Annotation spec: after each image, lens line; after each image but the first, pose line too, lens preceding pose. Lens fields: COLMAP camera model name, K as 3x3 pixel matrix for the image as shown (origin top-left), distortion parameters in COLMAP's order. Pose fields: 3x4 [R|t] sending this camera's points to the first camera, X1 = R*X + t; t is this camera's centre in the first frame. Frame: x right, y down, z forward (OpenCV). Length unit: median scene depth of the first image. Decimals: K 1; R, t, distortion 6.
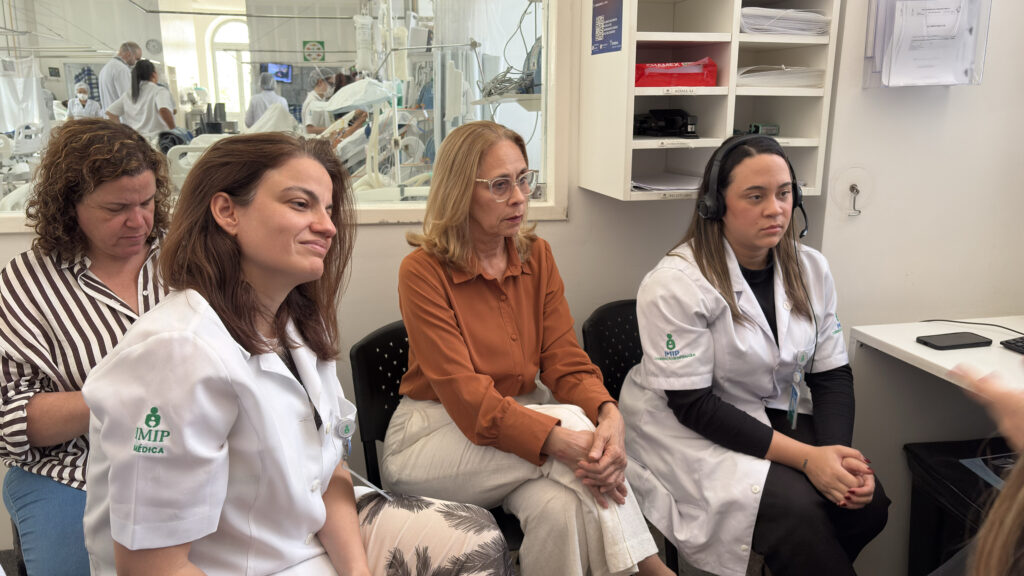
lens RADIAL K [[805.4, 0, 512.0], [0, 805.4, 288.0], [0, 0, 1]] dist [0.042356, -0.001348]
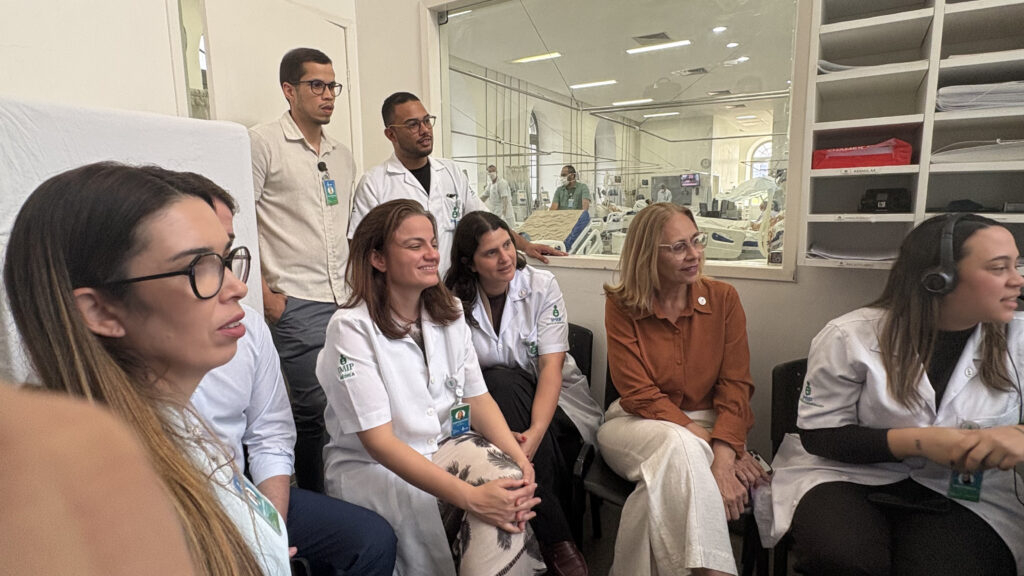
lens RADIAL K [[540.4, 0, 512.0], [0, 540.4, 288.0], [0, 0, 1]] dist [0.002756, 0.001098]
pose [[0.725482, 0.093586, -0.681849, 0.378234], [-0.134897, 0.990831, -0.007534, -0.014968], [0.674892, 0.097445, 0.731454, 0.152012]]
